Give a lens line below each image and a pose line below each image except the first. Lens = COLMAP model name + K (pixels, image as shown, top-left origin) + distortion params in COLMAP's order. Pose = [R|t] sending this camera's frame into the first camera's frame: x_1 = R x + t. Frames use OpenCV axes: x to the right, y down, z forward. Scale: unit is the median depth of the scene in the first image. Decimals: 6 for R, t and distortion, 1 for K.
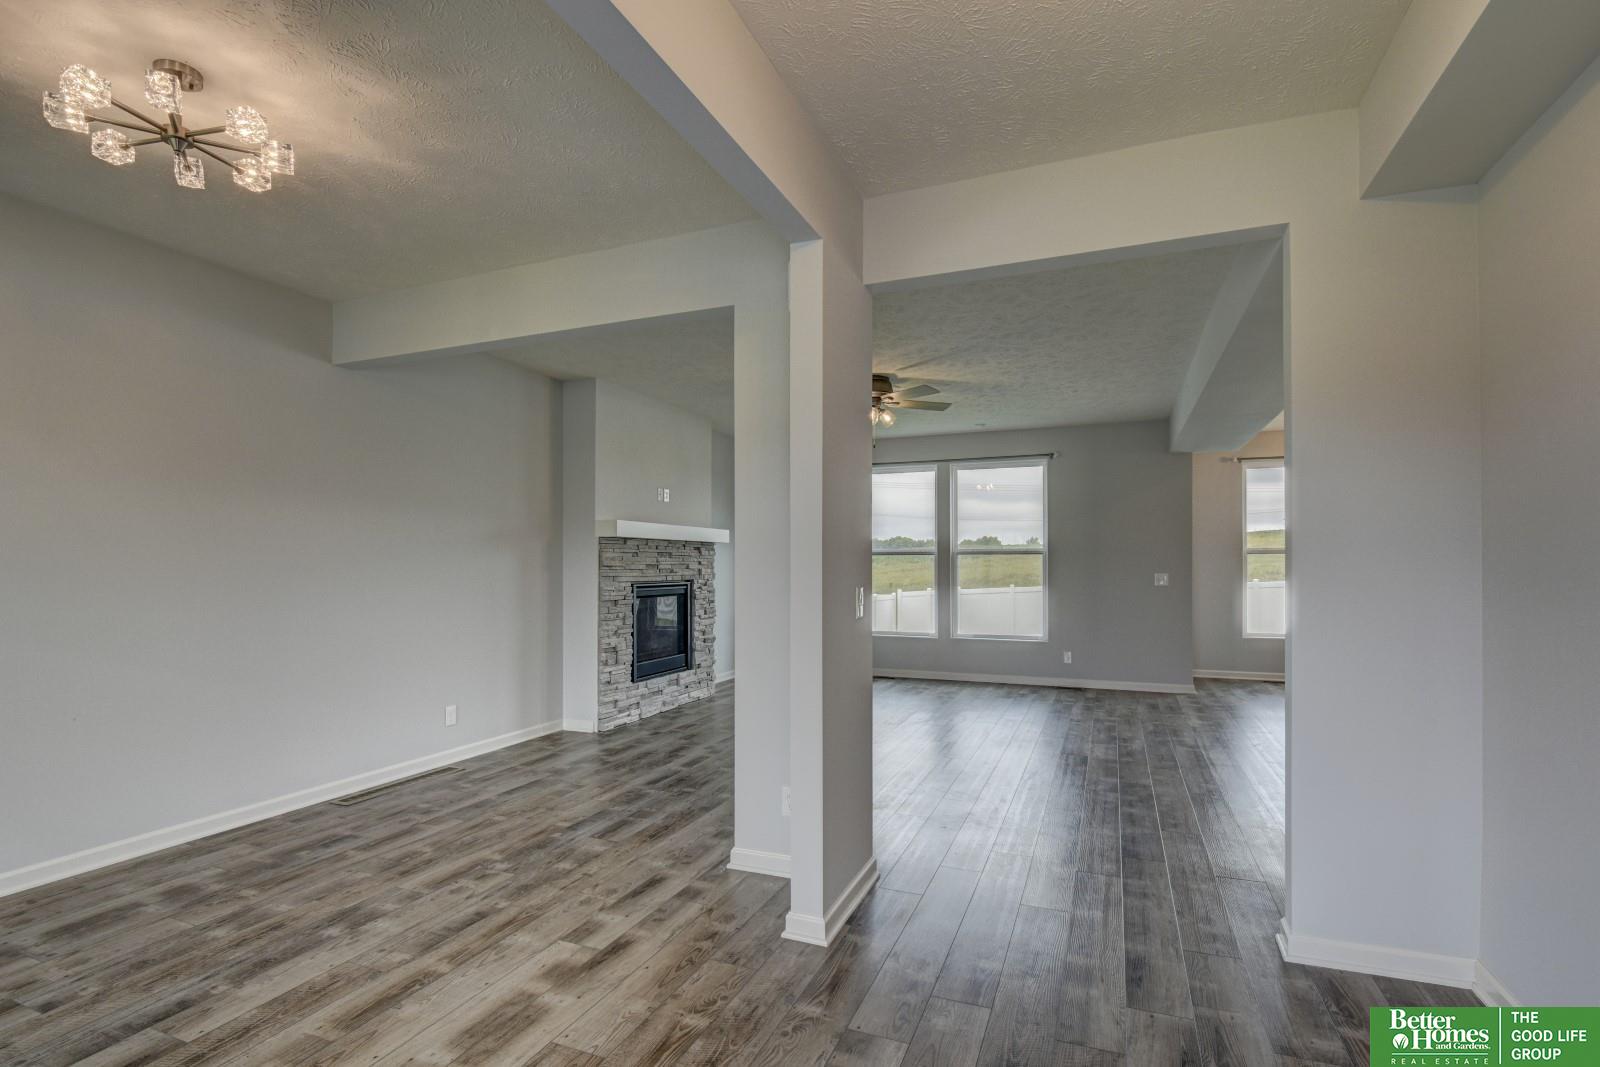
lens RADIAL K [[759.3, 0, 816.2], [0, 759.3, 557.3], [0, 0, 1]] dist [0.003645, -0.014095]
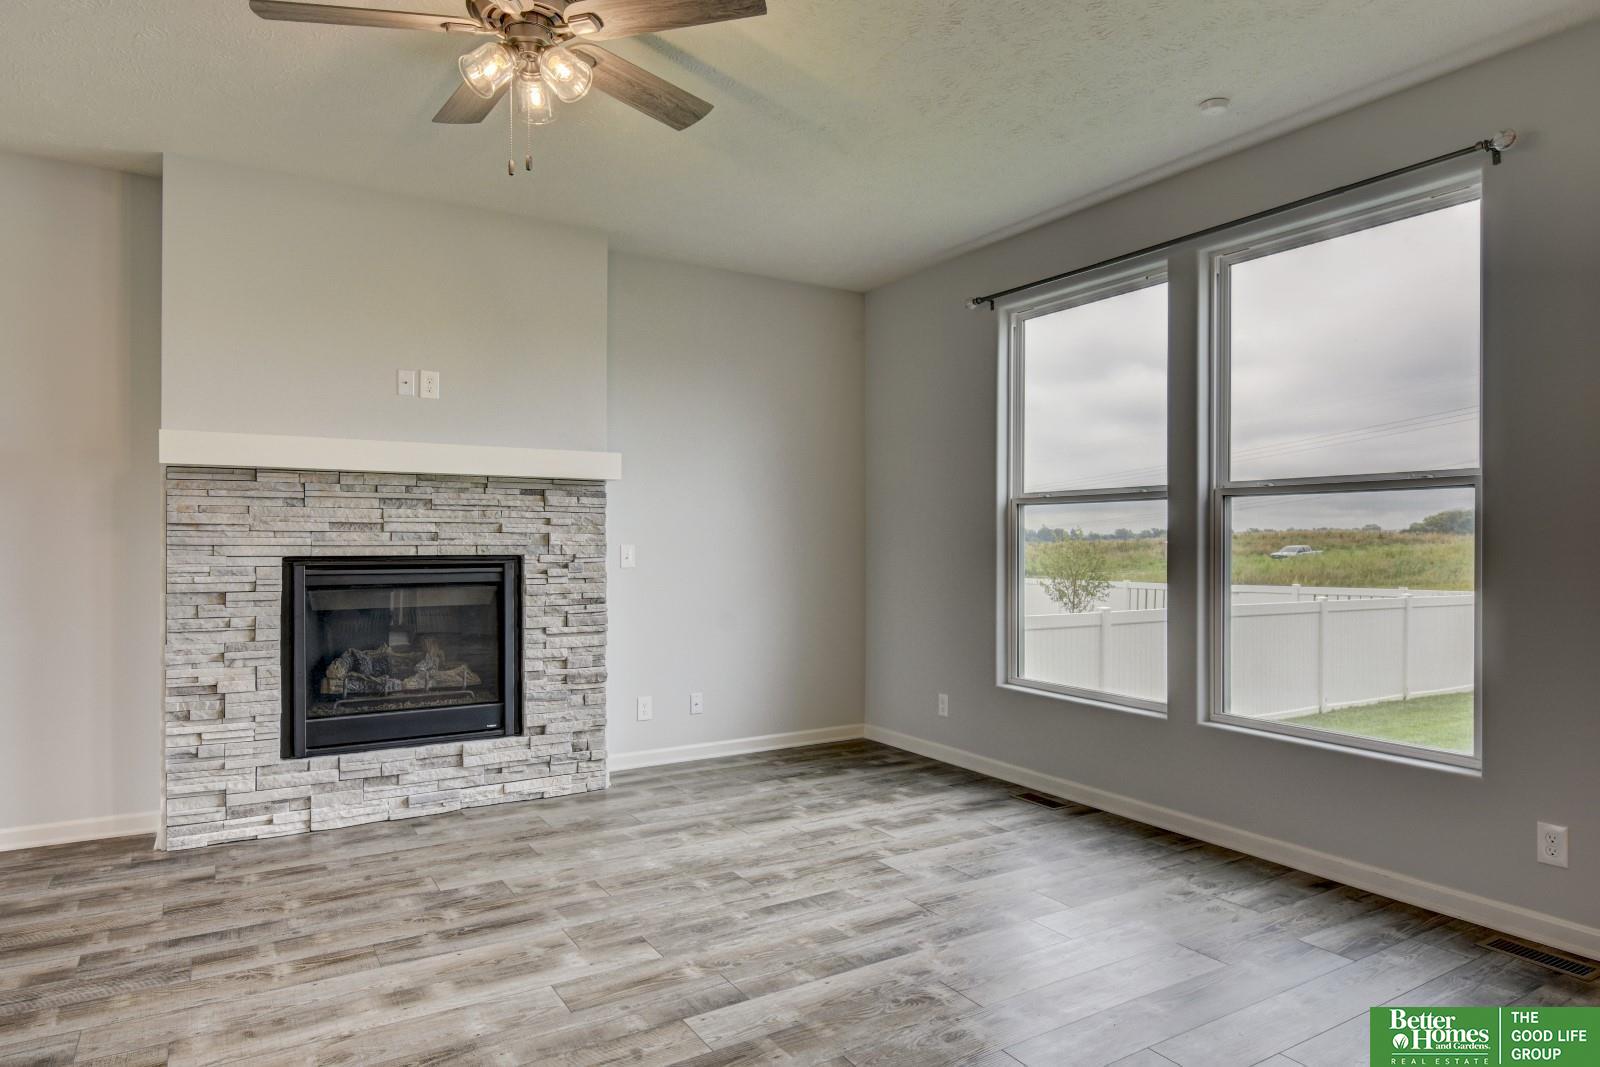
lens RADIAL K [[958.0, 0, 800.0], [0, 958.0, 533.5], [0, 0, 1]] dist [-0.000680, -0.016055]
pose [[0.800889, -0.001785, -0.598810, 0.369165], [0.003980, 0.999989, 0.002342, 0.015374], [0.598800, -0.004259, 0.800887, 0.630821]]
